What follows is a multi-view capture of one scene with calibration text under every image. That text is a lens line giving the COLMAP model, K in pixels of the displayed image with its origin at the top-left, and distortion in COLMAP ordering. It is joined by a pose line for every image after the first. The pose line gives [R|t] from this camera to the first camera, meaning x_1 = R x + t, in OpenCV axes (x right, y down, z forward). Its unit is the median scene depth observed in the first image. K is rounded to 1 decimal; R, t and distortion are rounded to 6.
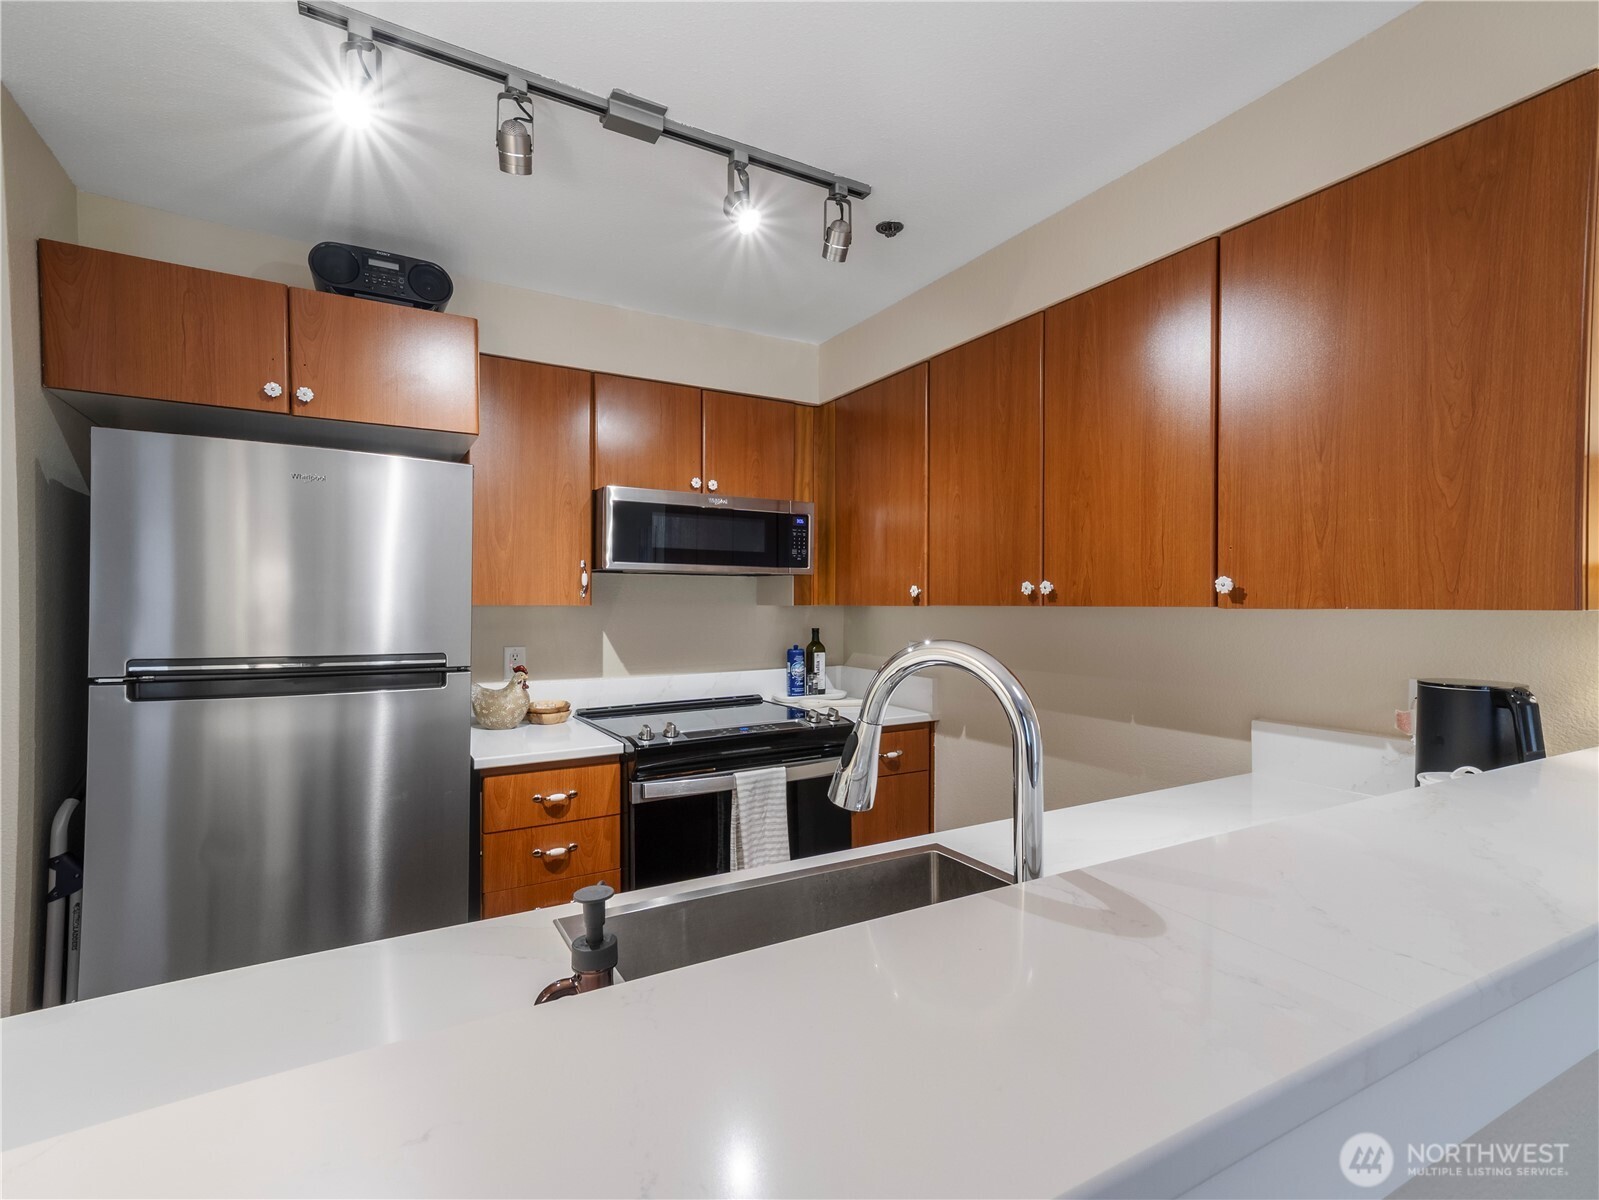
lens RADIAL K [[765.6, 0, 799.5], [0, 765.6, 600.0], [0, 0, 1]] dist [0.028958, 0.000382]
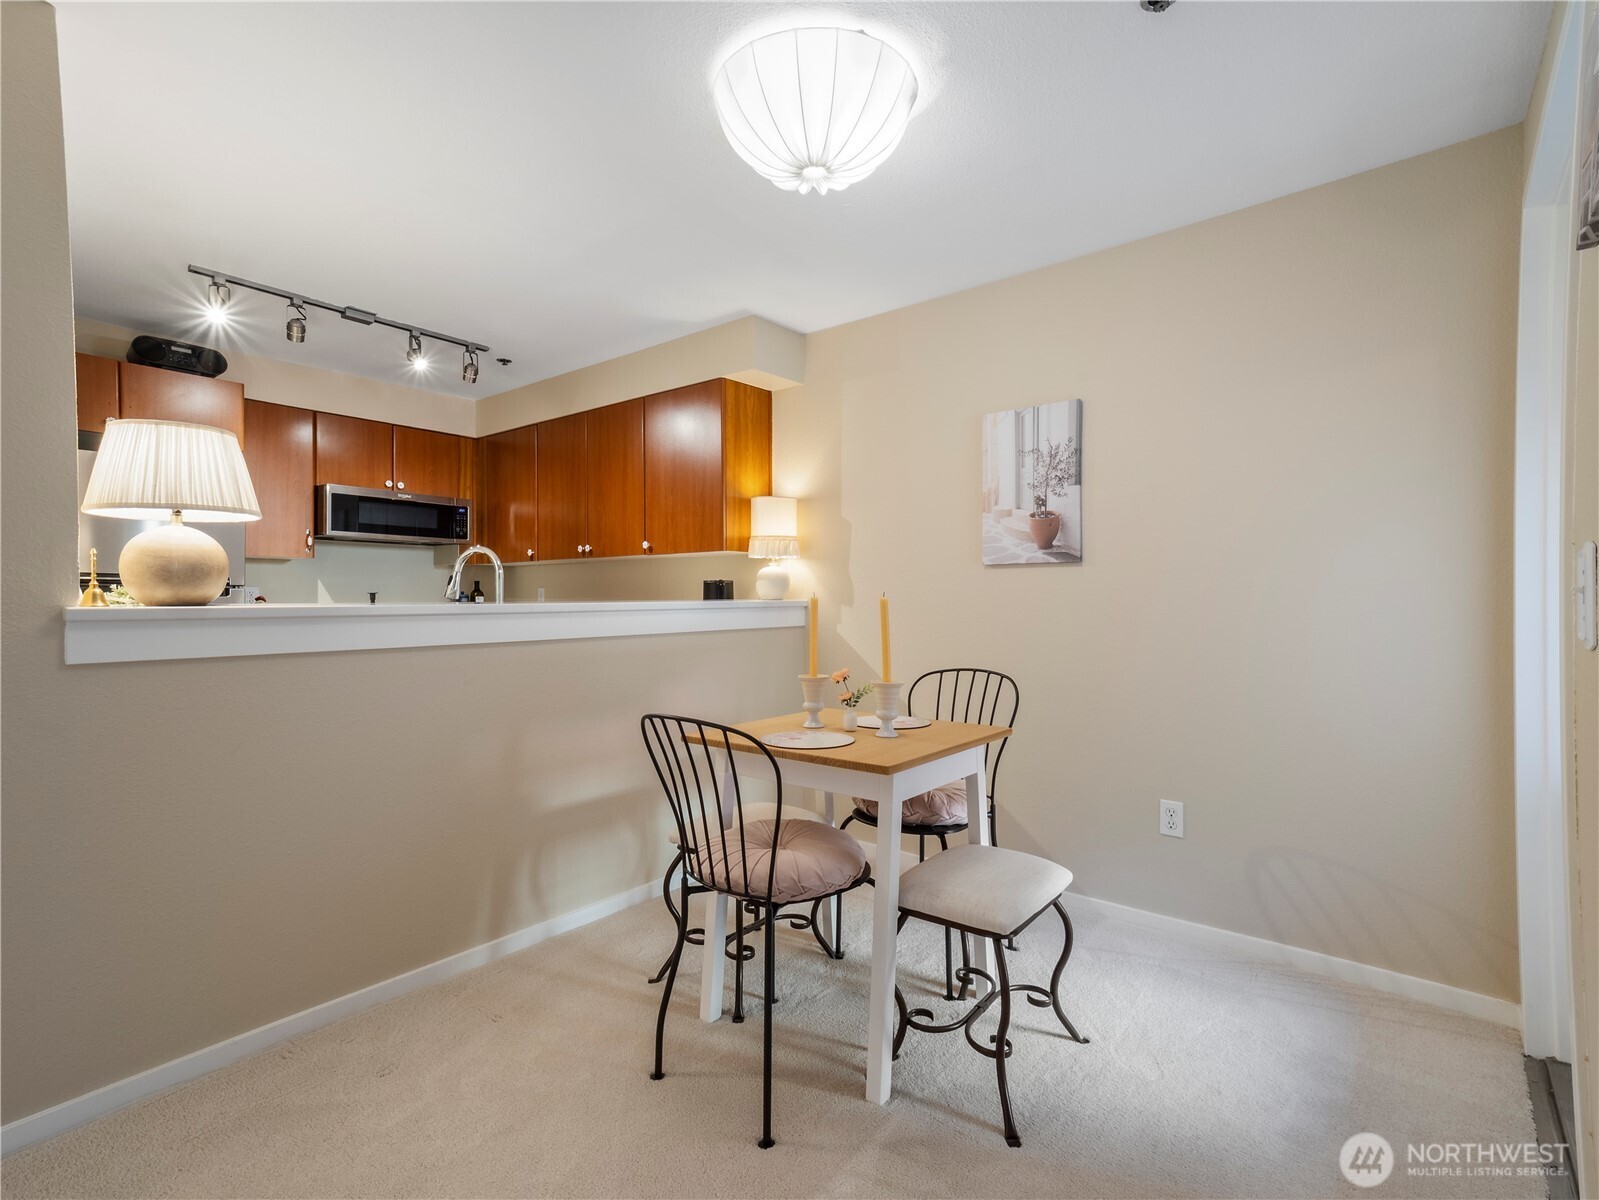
lens RADIAL K [[765.6, 0, 799.5], [0, 765.6, 600.0], [0, 0, 1]] dist [0.028958, 0.000382]
pose [[0.933231, -0.002734, 0.359268, 0.105128], [0.000883, 0.999985, 0.005316, 0.101346], [-0.359277, -0.004644, 0.933219, -1.009575]]
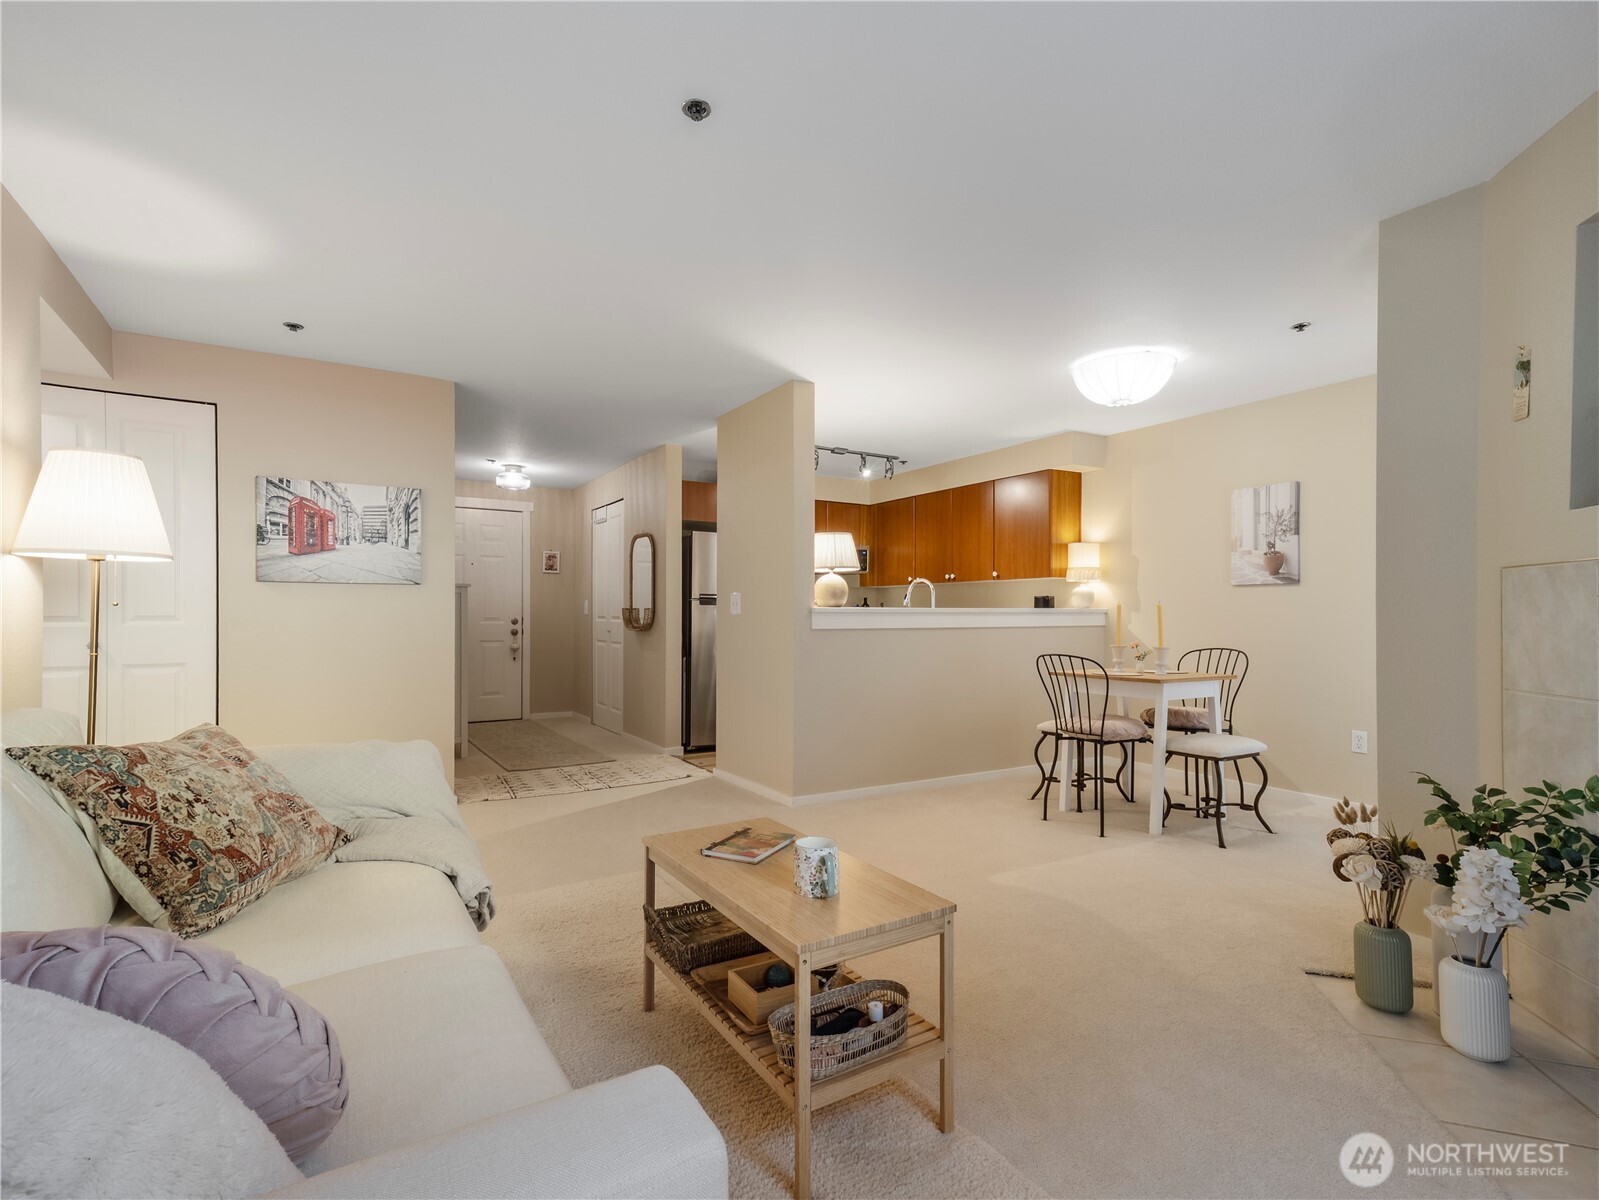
lens RADIAL K [[778.7, 0, 791.1], [0, 778.7, 609.9], [0, 0, 1]] dist [0.028482, 0.001151]
pose [[0.999704, 0.001672, 0.024266, -0.391834], [-0.001561, 0.999988, -0.004586, 0.128105], [-0.024273, 0.004547, 0.999695, -2.034014]]
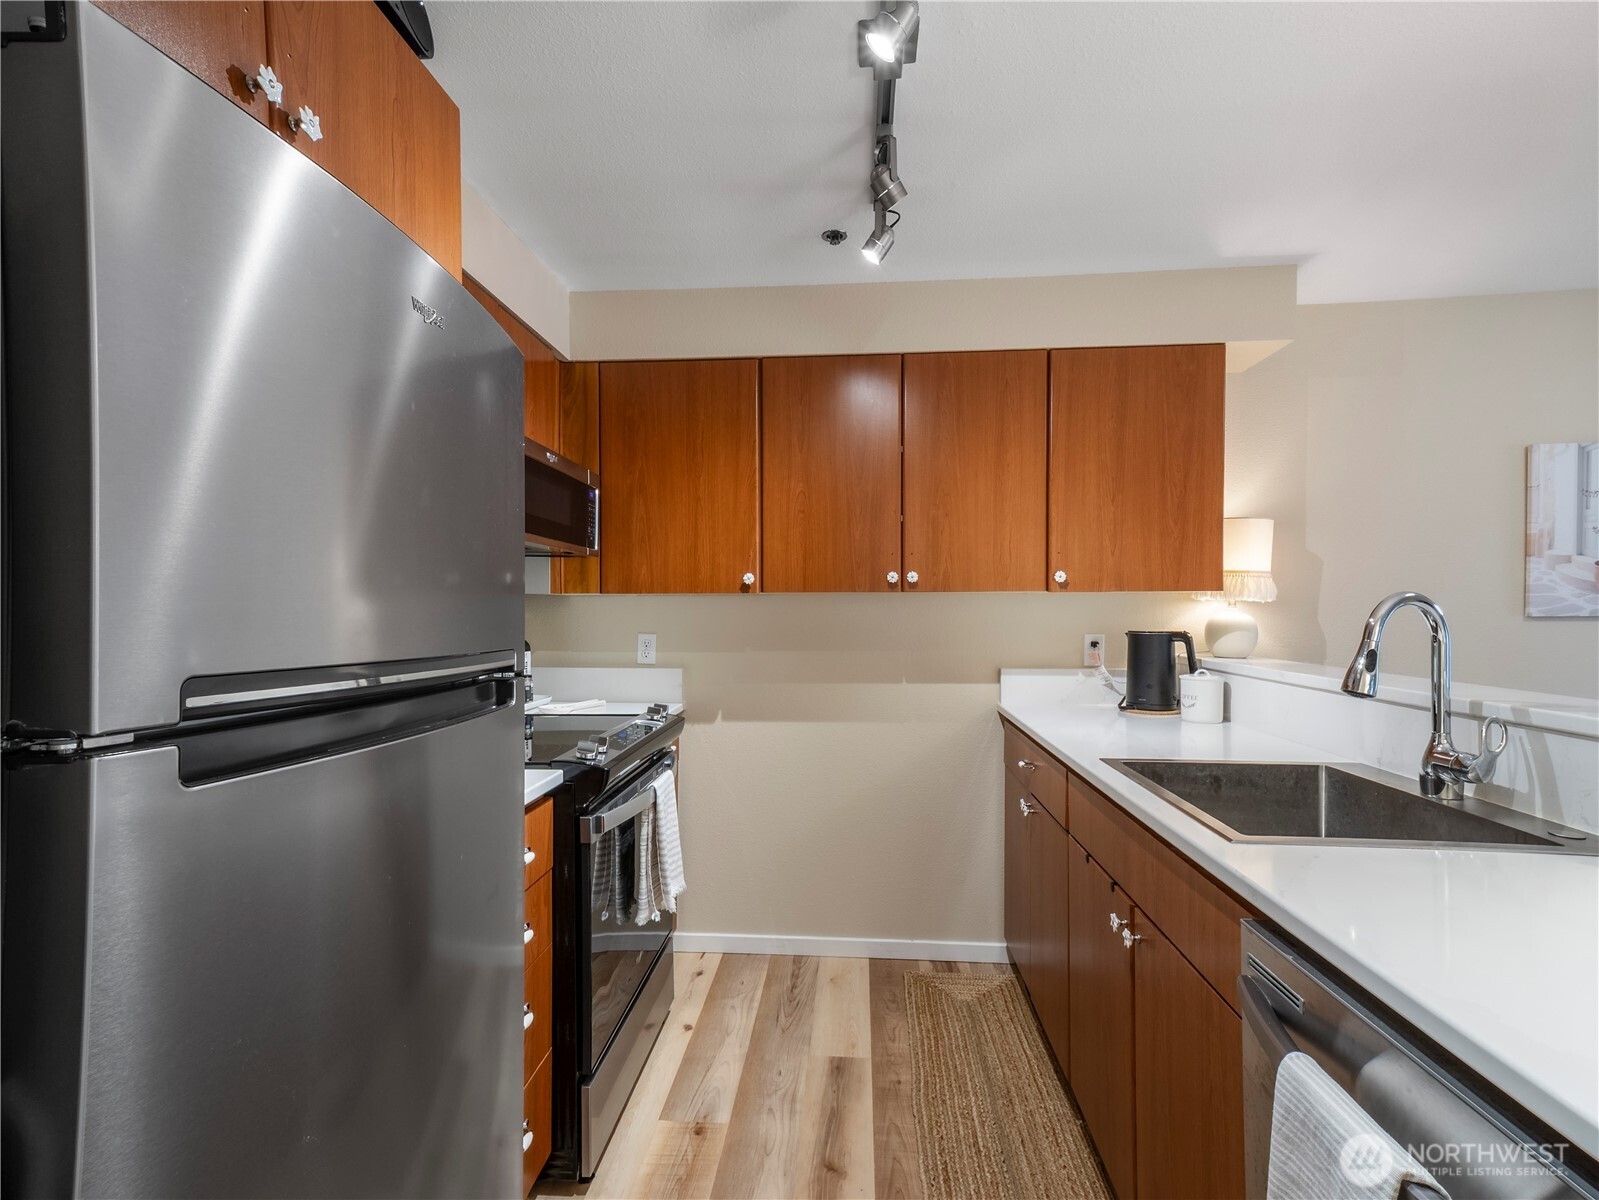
lens RADIAL K [[771.5, 0, 796.4], [0, 771.5, 614.5], [0, 0, 1]] dist [0.028427, 0.000755]
pose [[0.564687, -0.006511, 0.825279, -0.761299], [0.000419, 0.999971, 0.007603, 0.032562], [-0.825305, -0.003947, 0.564674, 0.408827]]
